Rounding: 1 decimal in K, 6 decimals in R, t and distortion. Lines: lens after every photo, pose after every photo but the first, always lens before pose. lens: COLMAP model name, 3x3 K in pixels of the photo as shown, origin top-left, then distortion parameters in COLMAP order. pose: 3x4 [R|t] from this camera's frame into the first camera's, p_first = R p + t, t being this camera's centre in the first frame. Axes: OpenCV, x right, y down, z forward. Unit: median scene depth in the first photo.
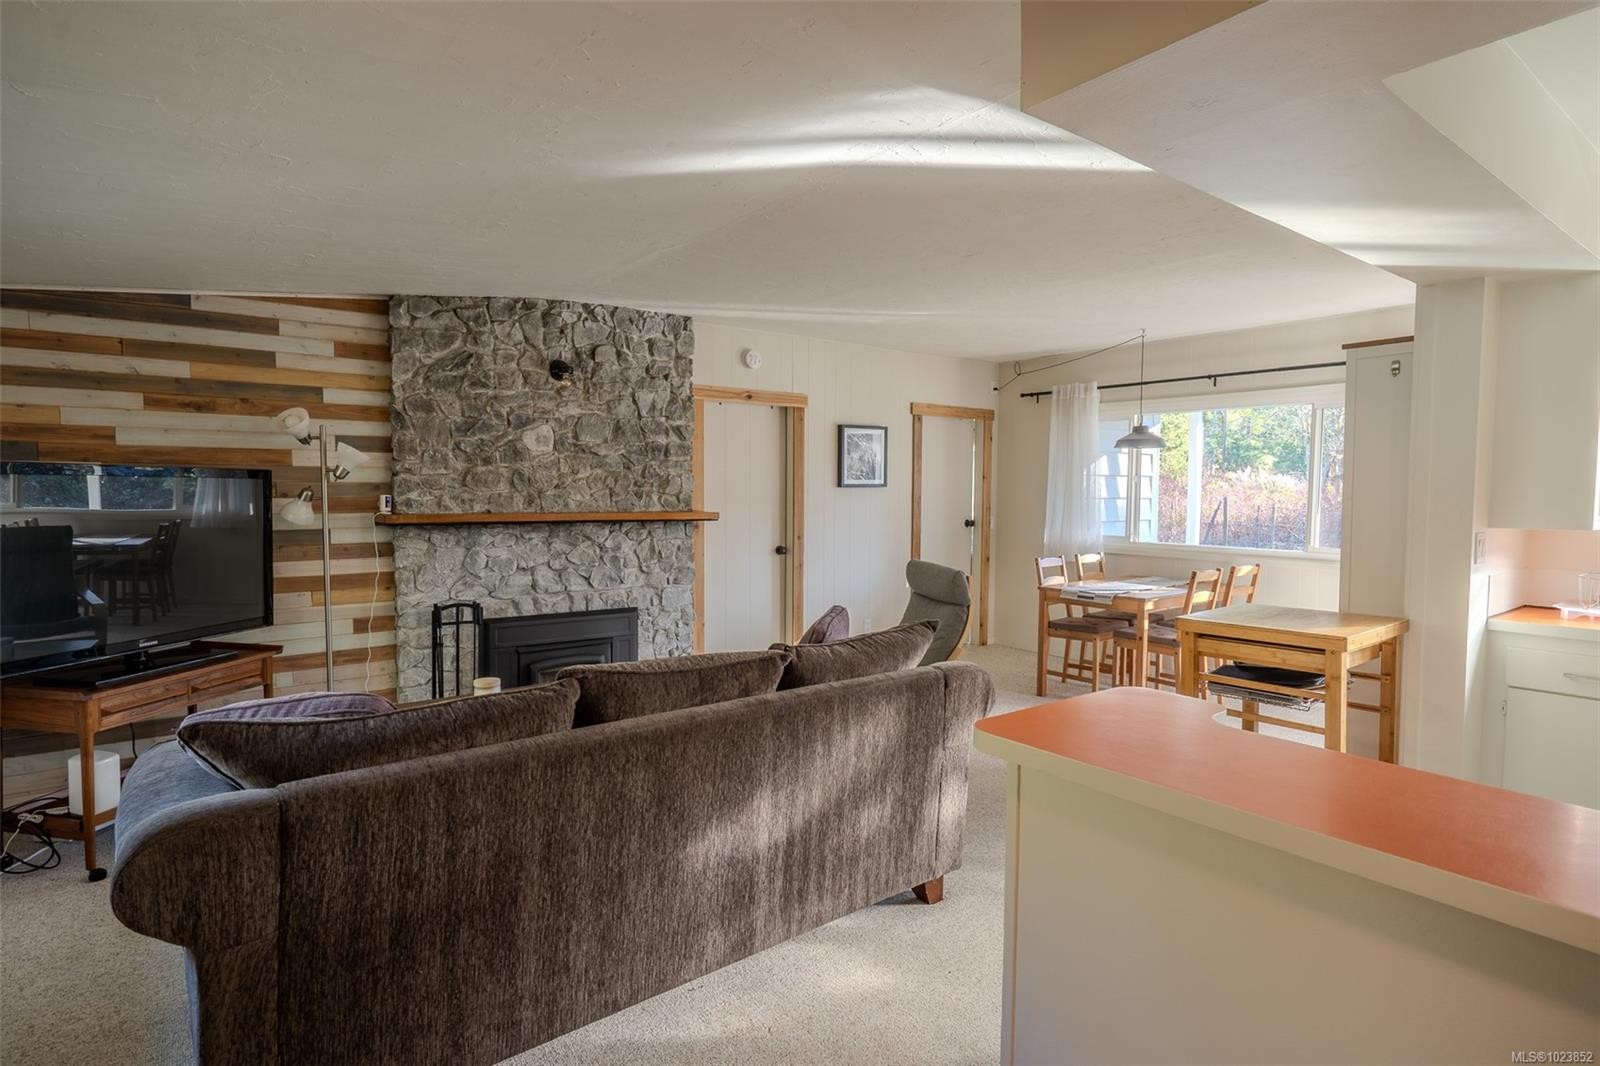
lens RADIAL K [[814.7, 0, 800.0], [0, 814.7, 533.0], [0, 0, 1]] dist [-0.001428, -0.000098]
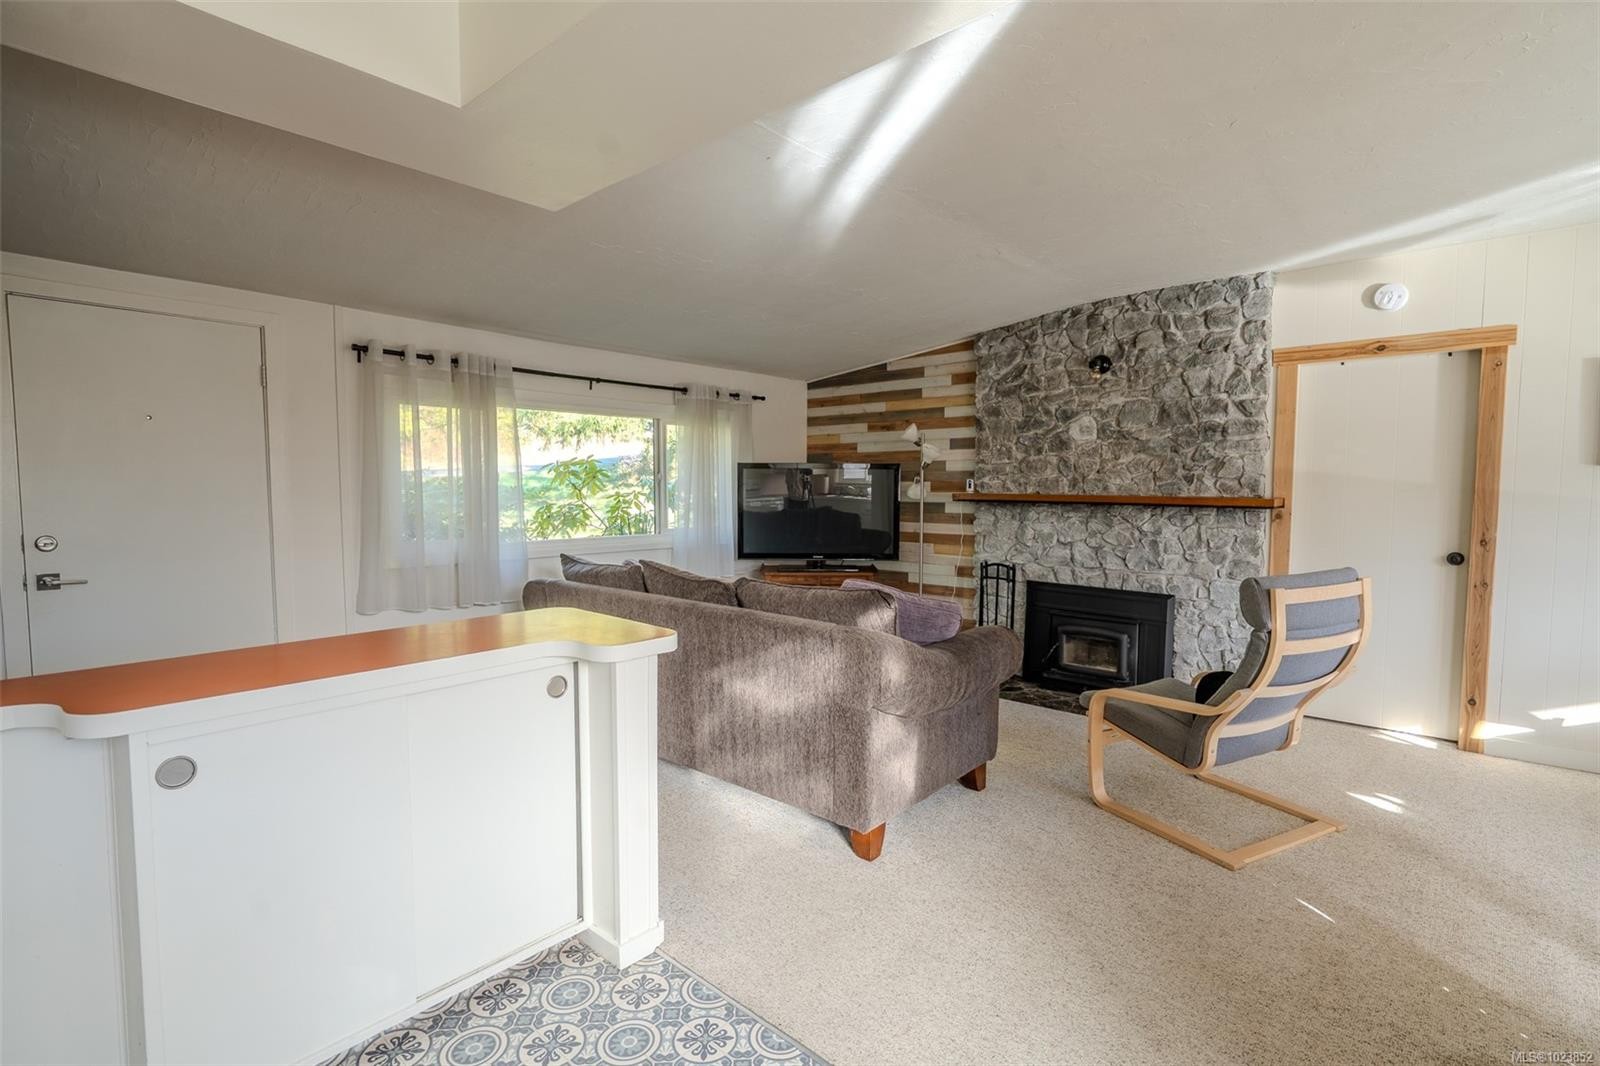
lens RADIAL K [[760.6, 0, 800.0], [0, 760.6, 533.0], [0, 0, 1]] dist [-0.000854, -0.000028]
pose [[0.197050, 0.057950, -0.978679, 0.645532], [-0.054246, 0.997367, 0.048134, -0.002066], [0.978892, 0.043605, 0.199675, 0.419247]]
